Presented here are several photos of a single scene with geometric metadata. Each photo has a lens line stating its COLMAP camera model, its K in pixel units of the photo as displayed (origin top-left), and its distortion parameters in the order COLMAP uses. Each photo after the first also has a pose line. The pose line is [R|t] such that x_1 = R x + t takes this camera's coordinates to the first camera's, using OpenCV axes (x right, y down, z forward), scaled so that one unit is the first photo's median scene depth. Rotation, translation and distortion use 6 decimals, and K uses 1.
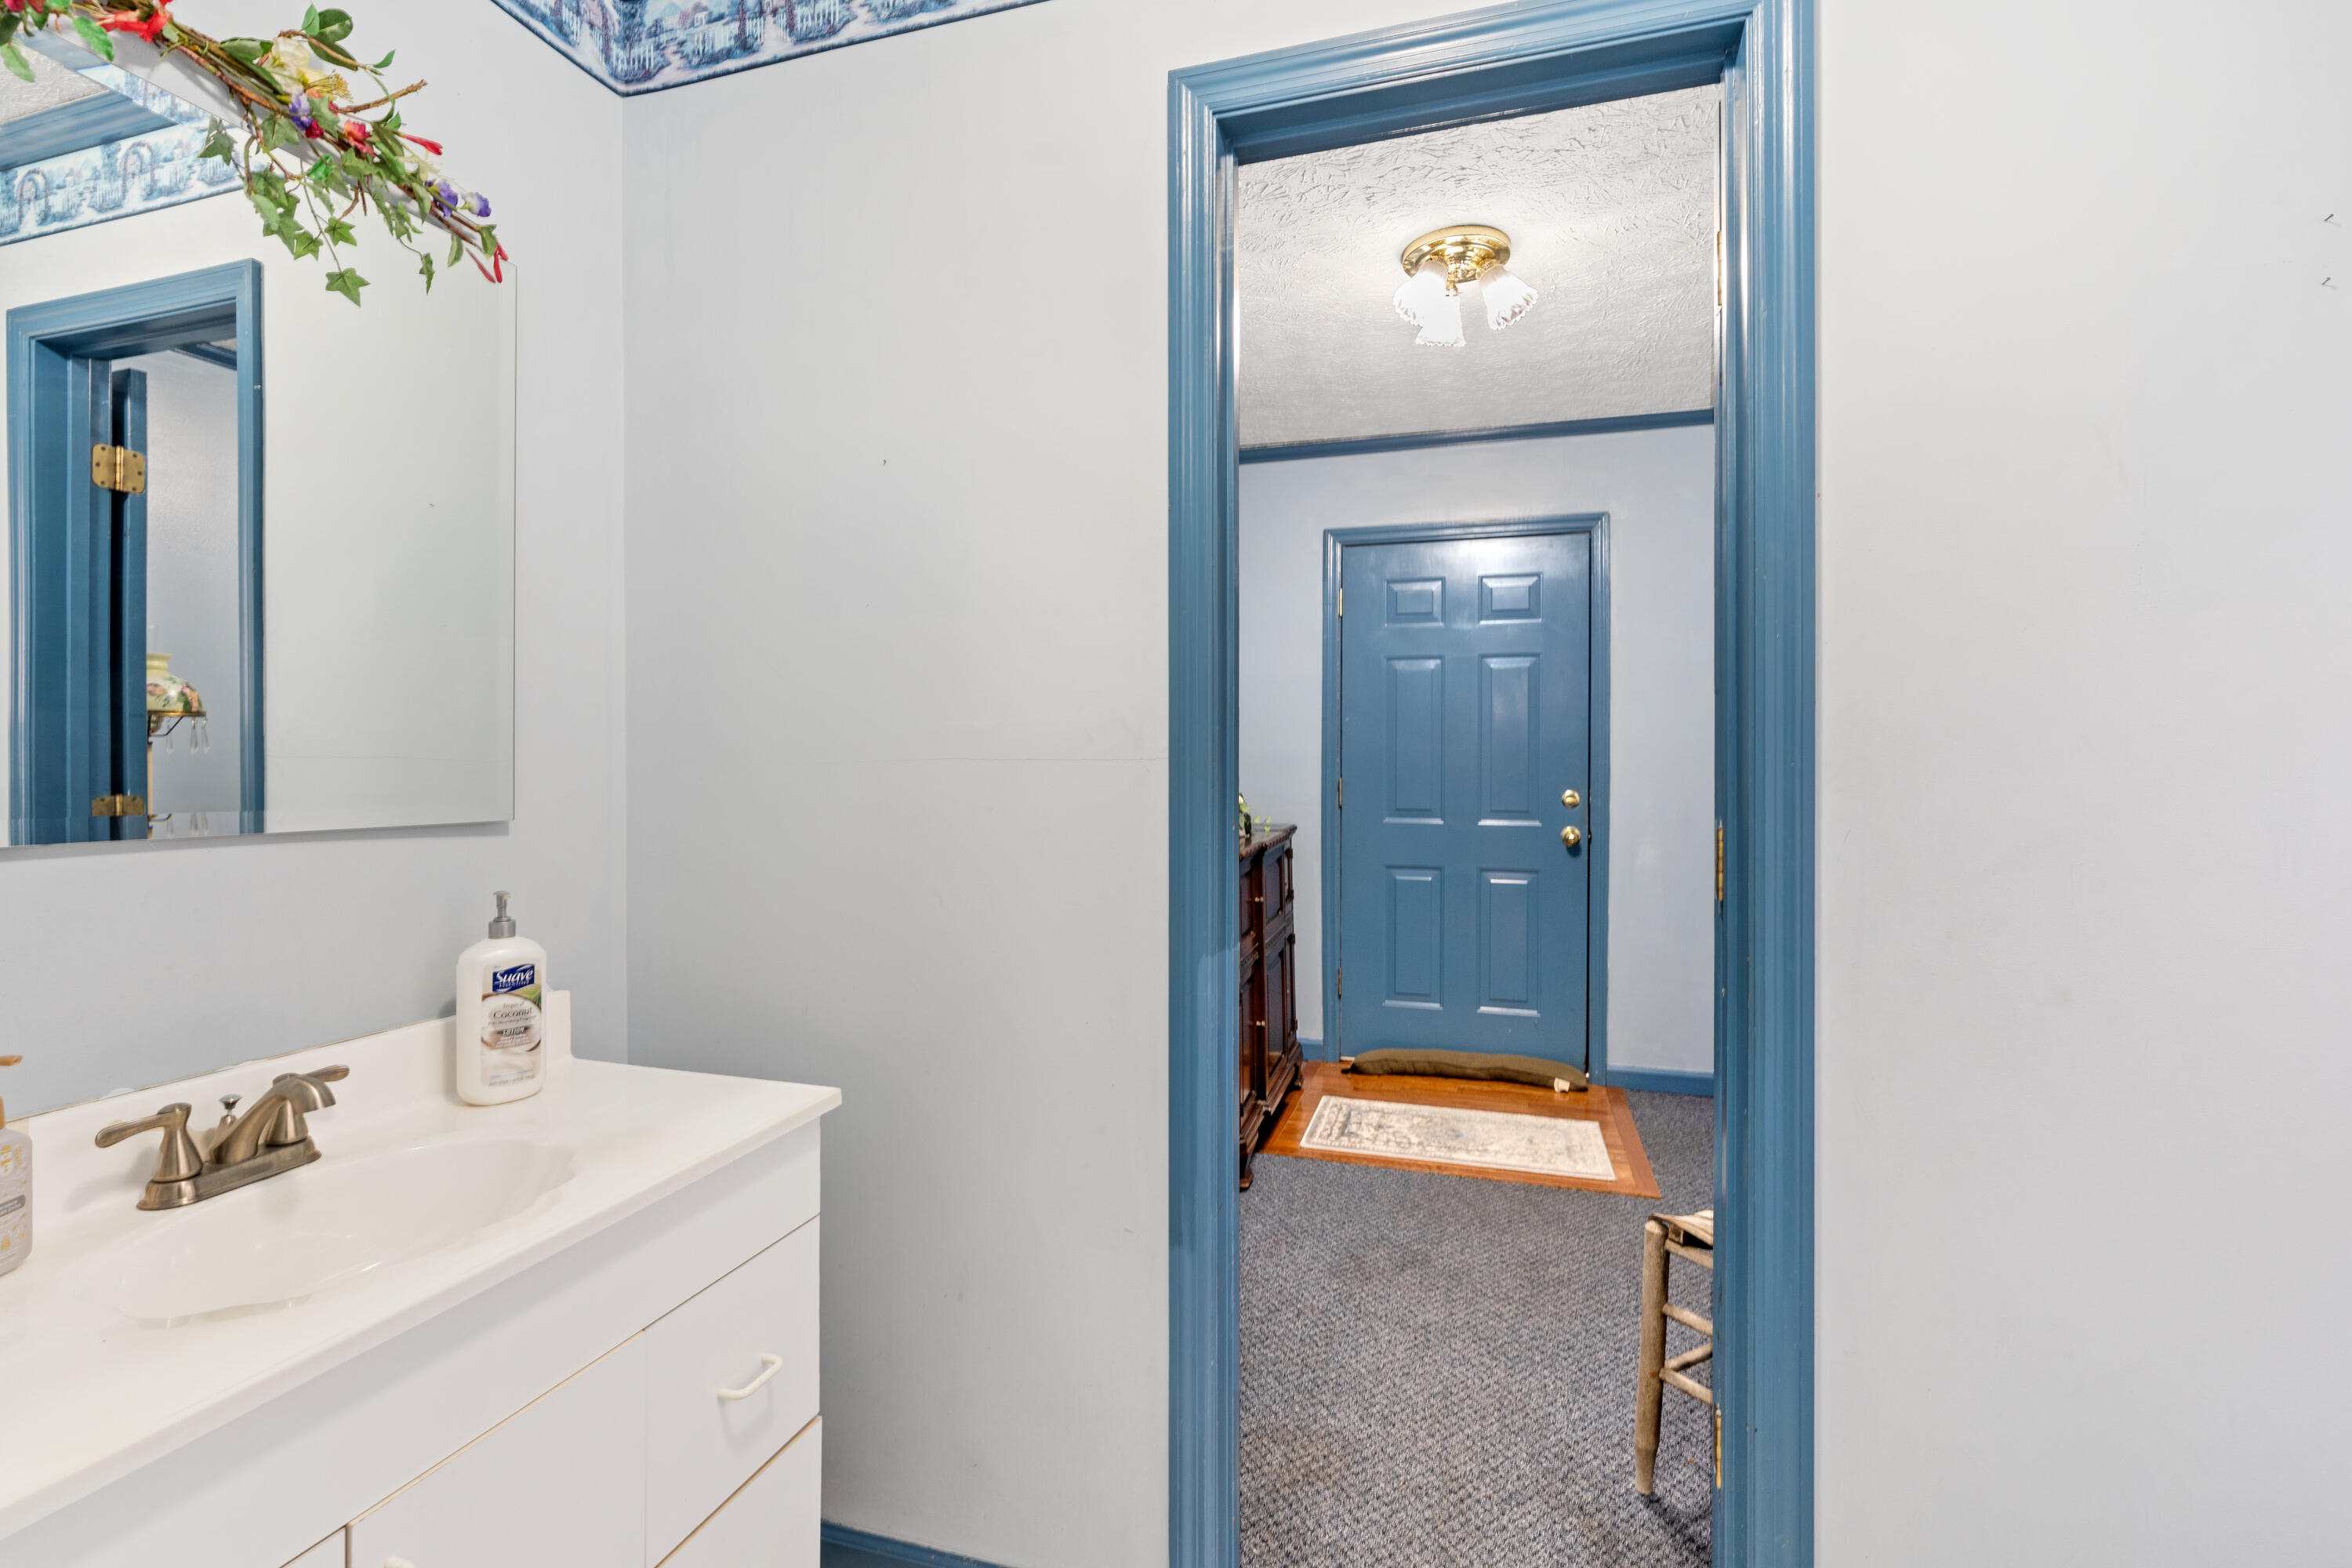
lens RADIAL K [[1075.1, 0, 1175.2], [0, 1075.1, 780.9], [0, 0, 1]] dist [-0.008288, 0.003887]
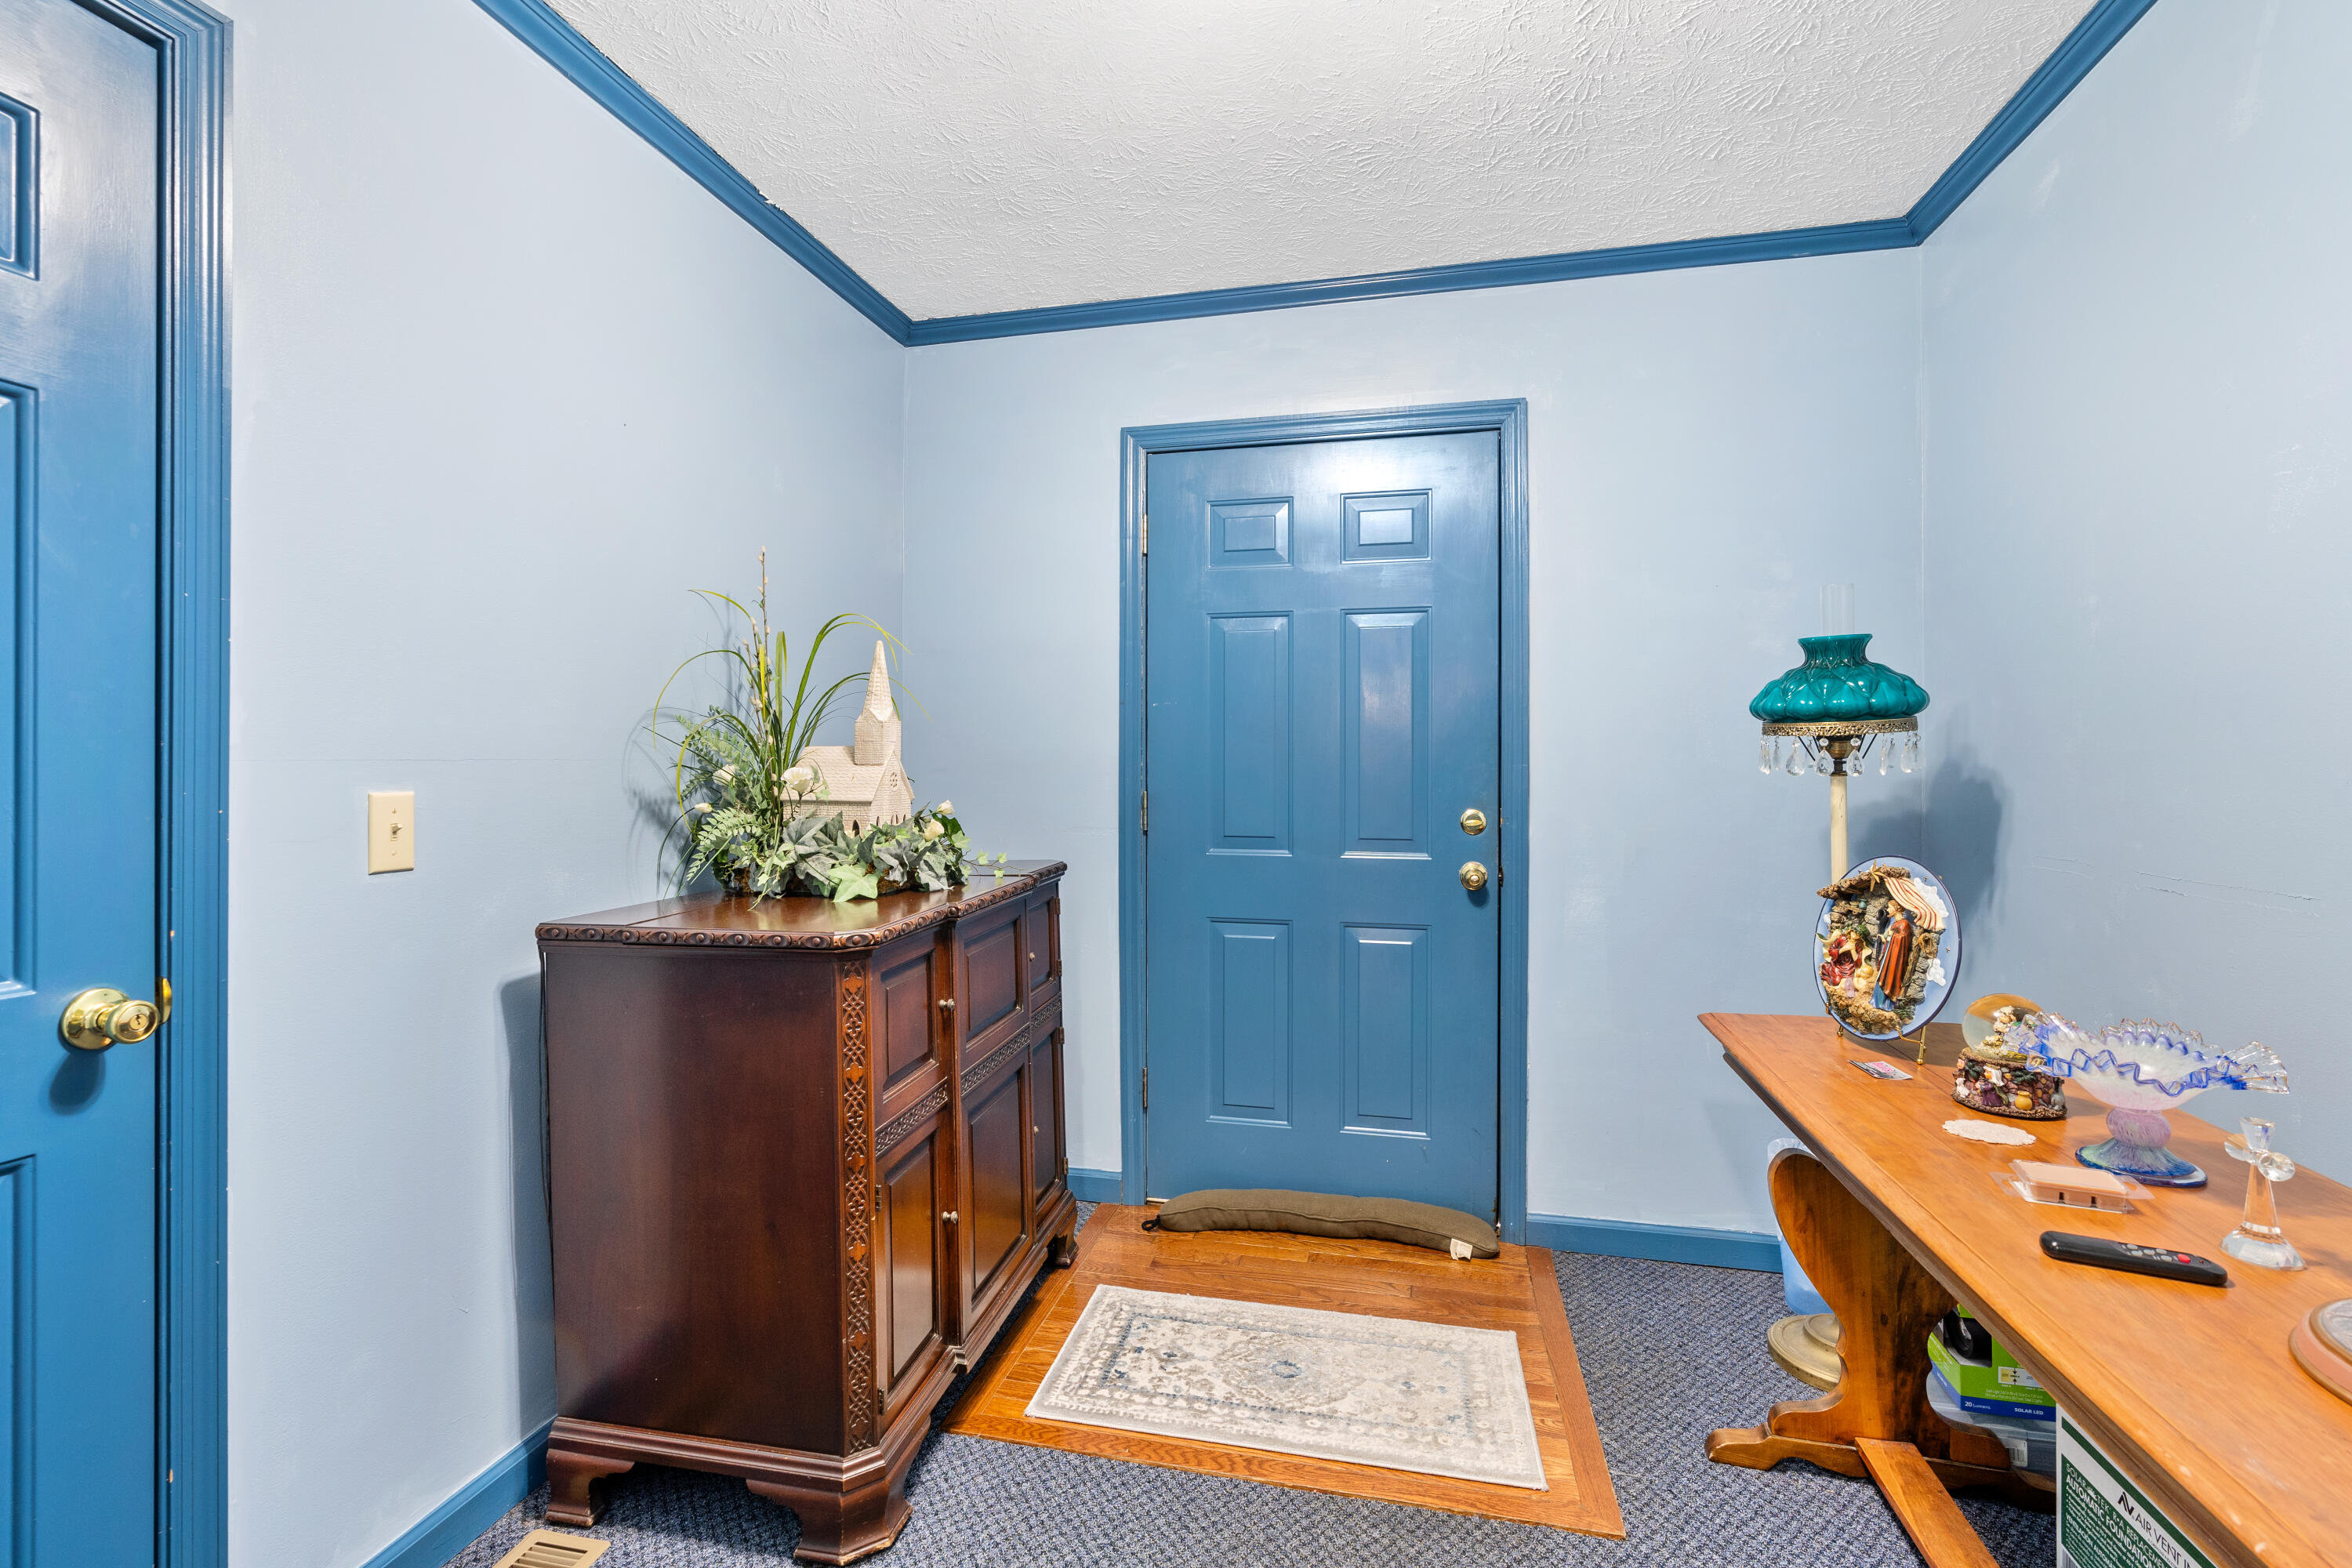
lens RADIAL K [[1075.1, 0, 1175.2], [0, 1075.1, 781.2], [0, 0, 1]] dist [-0.008288, 0.003887]
pose [[0.997208, -0.000214, 0.074679, 0.130778], [0.000851, 0.999964, -0.008492, -0.002956], [-0.074675, 0.008532, 0.997171, 0.338844]]
